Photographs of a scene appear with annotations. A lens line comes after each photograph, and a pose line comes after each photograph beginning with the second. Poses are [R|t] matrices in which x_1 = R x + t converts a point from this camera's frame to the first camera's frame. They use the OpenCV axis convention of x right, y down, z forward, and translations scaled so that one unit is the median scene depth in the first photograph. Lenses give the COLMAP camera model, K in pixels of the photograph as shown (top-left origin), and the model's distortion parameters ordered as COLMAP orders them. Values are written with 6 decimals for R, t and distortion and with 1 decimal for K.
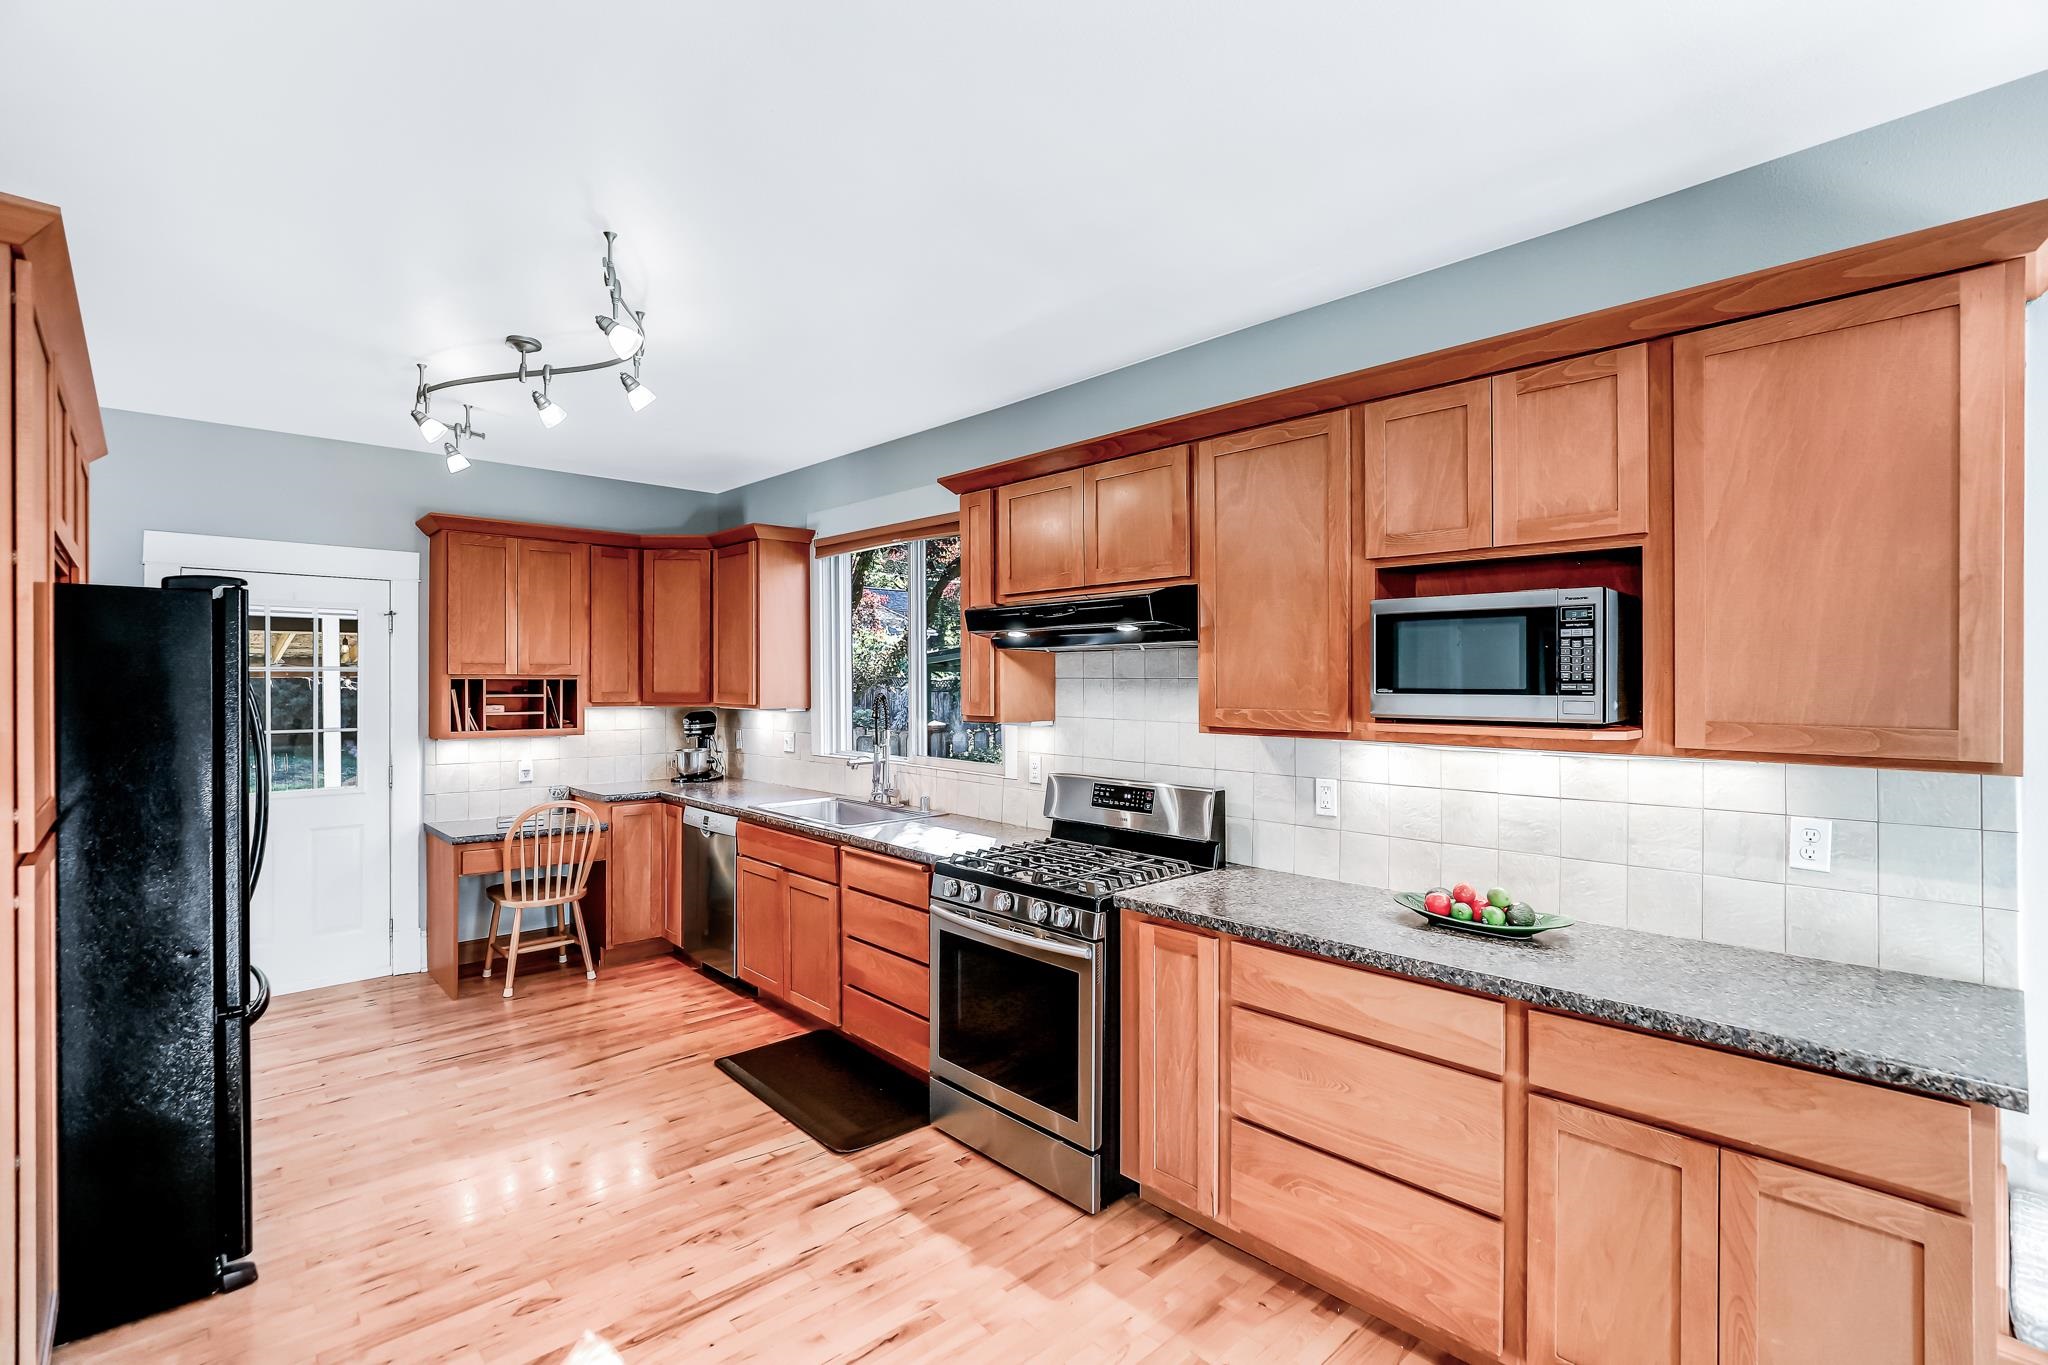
lens RADIAL K [[935.3, 0, 1019.2], [0, 935.3, 683.9], [0, 0, 1]] dist [-0.012645, 0.002366]
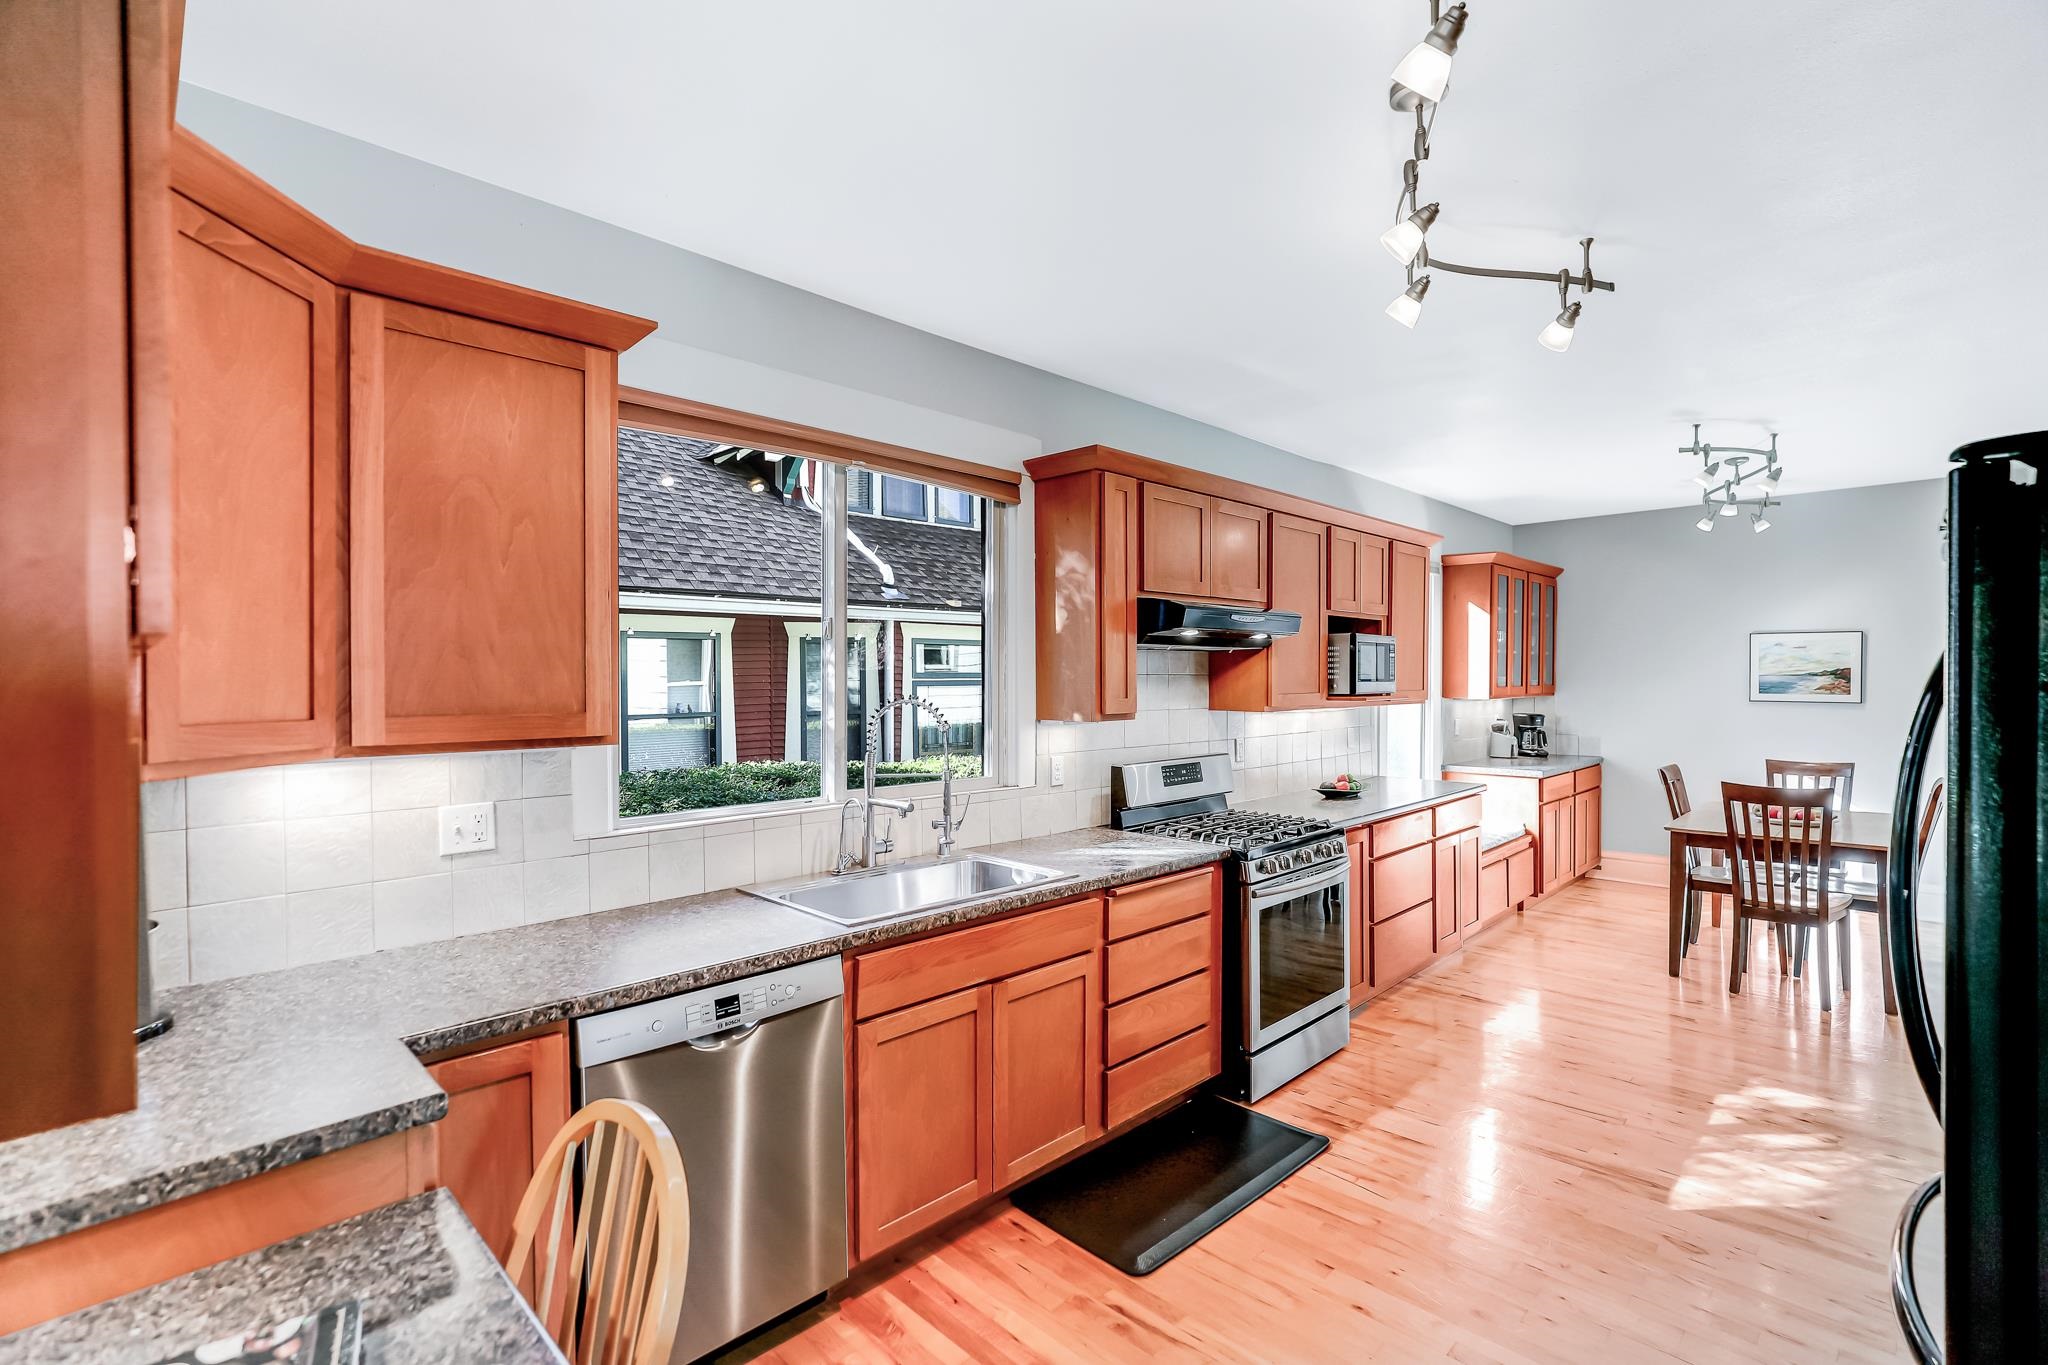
lens RADIAL K [[935.3, 0, 1032.7], [0, 935.3, 679.8], [0, 0, 1]] dist [-0.012645, 0.002366]
pose [[-0.040056, -0.006349, 0.999177, -1.393621], [0.007421, 0.999950, 0.006652, -0.009914], [-0.999170, 0.007681, -0.040007, 1.596311]]
